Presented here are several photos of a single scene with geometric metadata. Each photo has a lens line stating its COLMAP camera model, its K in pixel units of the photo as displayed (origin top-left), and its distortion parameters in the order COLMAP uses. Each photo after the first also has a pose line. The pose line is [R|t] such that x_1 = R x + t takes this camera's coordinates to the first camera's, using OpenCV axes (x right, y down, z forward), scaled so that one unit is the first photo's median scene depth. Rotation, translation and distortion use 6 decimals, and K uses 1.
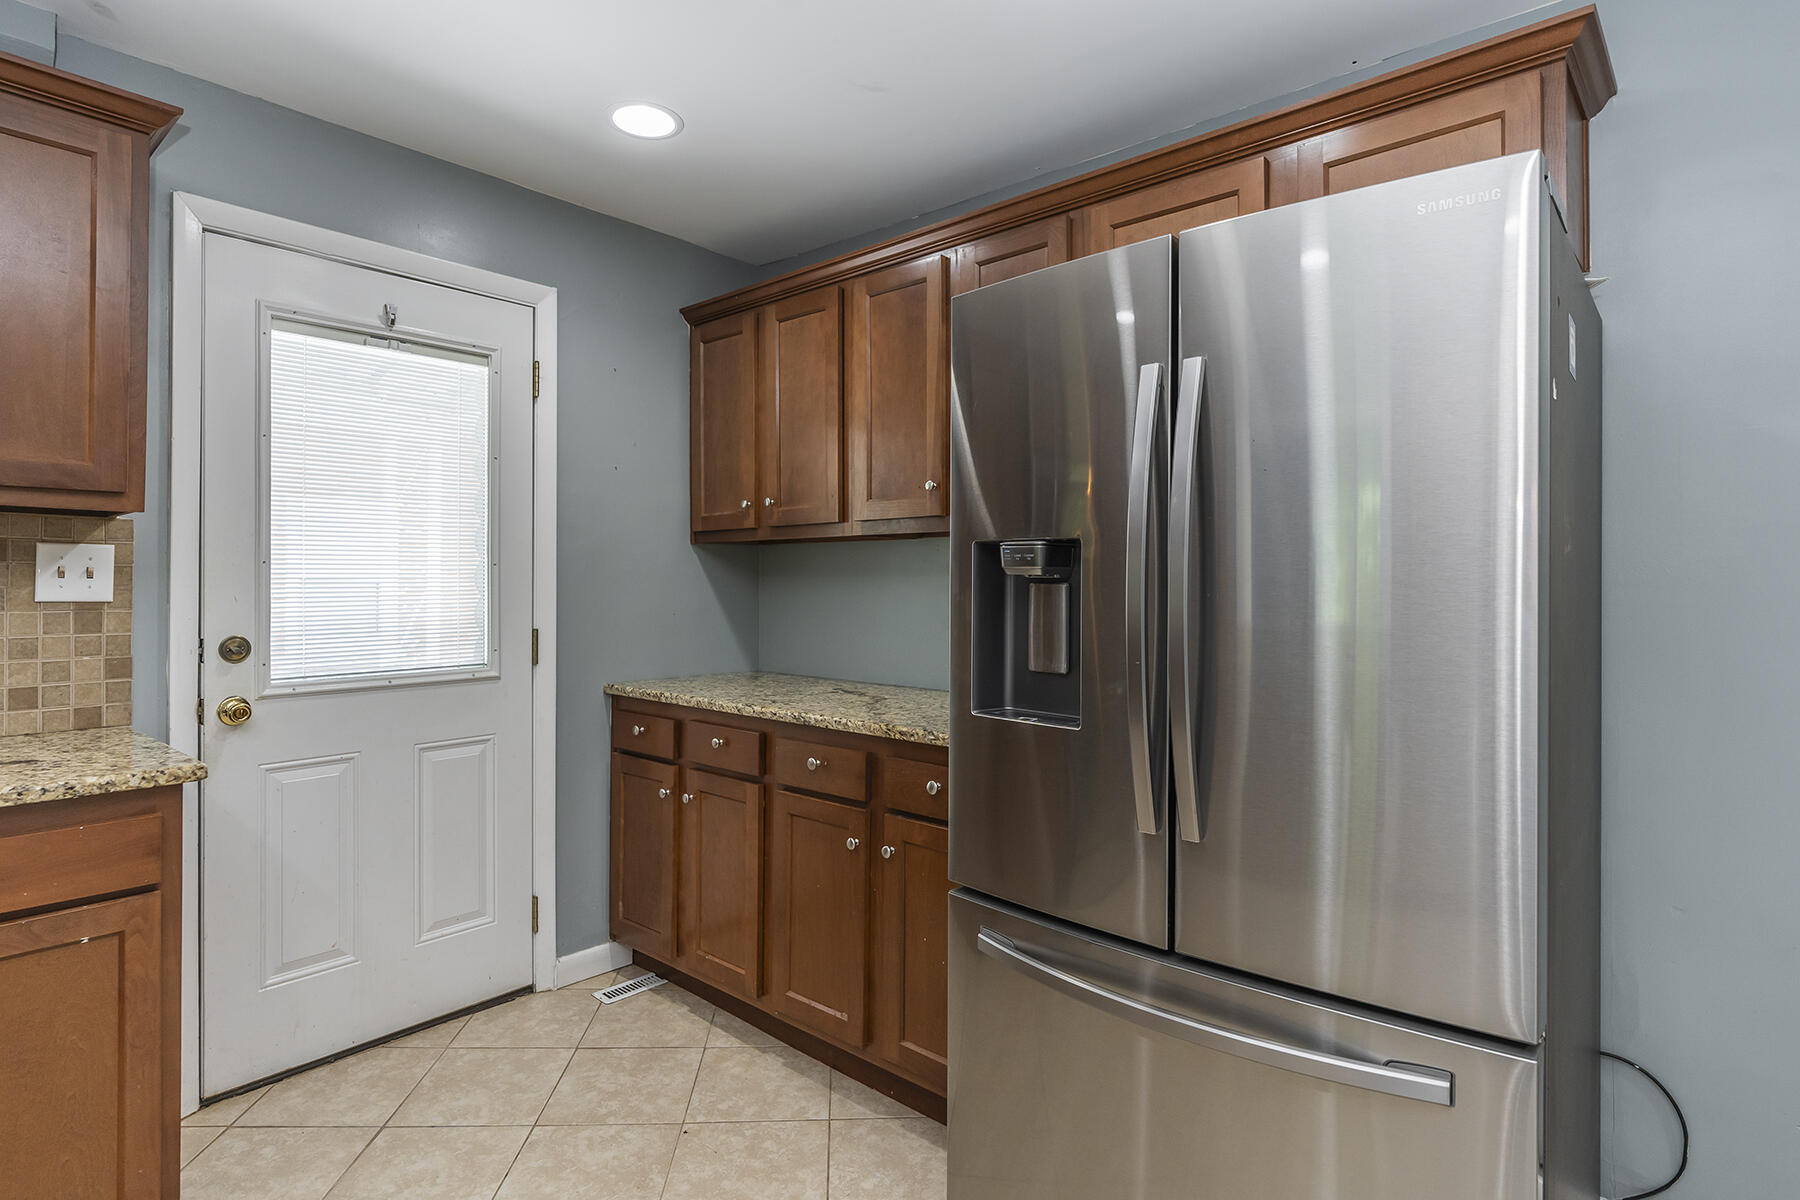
lens RADIAL K [[928.0, 0, 897.2], [0, 928.0, 573.8], [0, 0, 1]] dist [-0.000706, -0.000080]
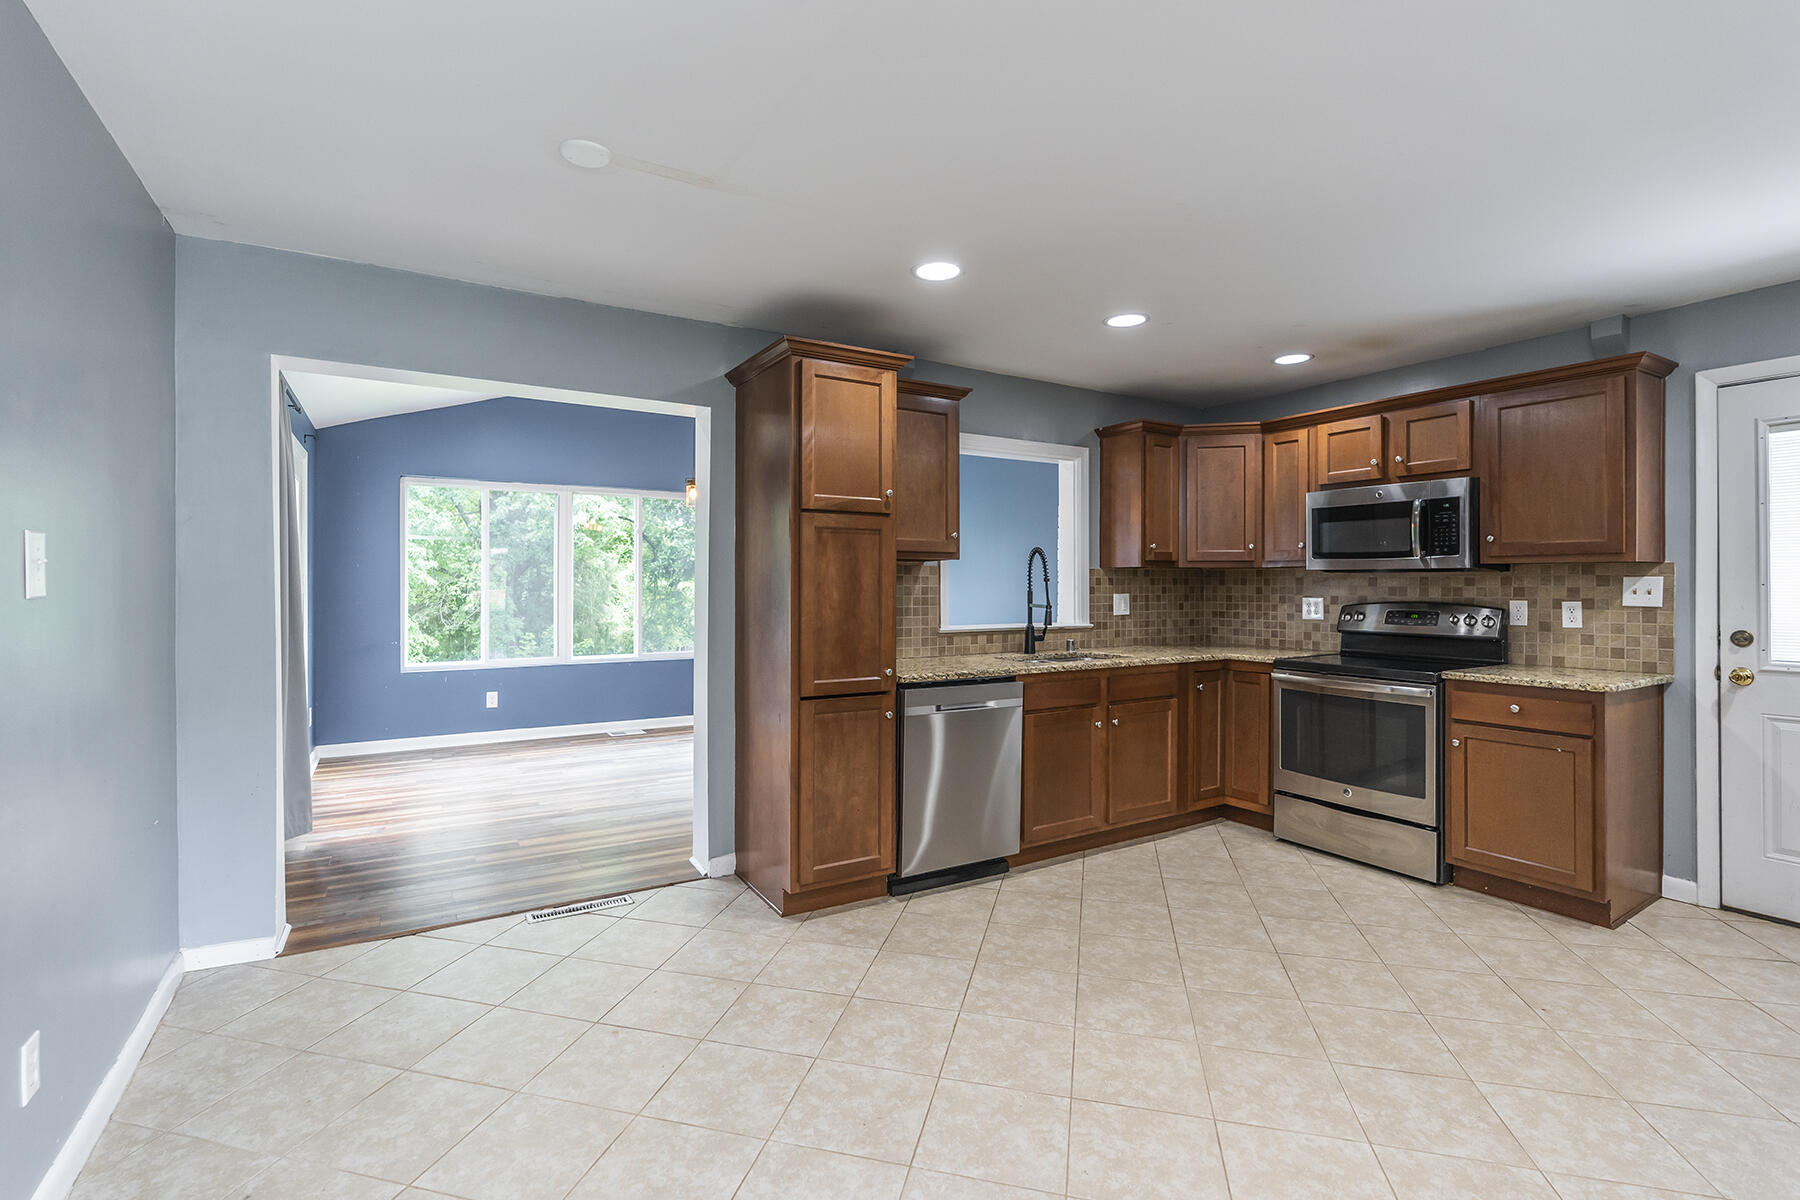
lens RADIAL K [[831.2, 0, 895.9], [0, 831.2, 582.7], [0, 0, 1]] dist [0.001006, 0.000630]
pose [[-0.288032, -0.006181, -0.957601, 1.094875], [0.008107, 0.999928, -0.008893, -0.014909], [0.957586, -0.010325, -0.287961, 0.005103]]
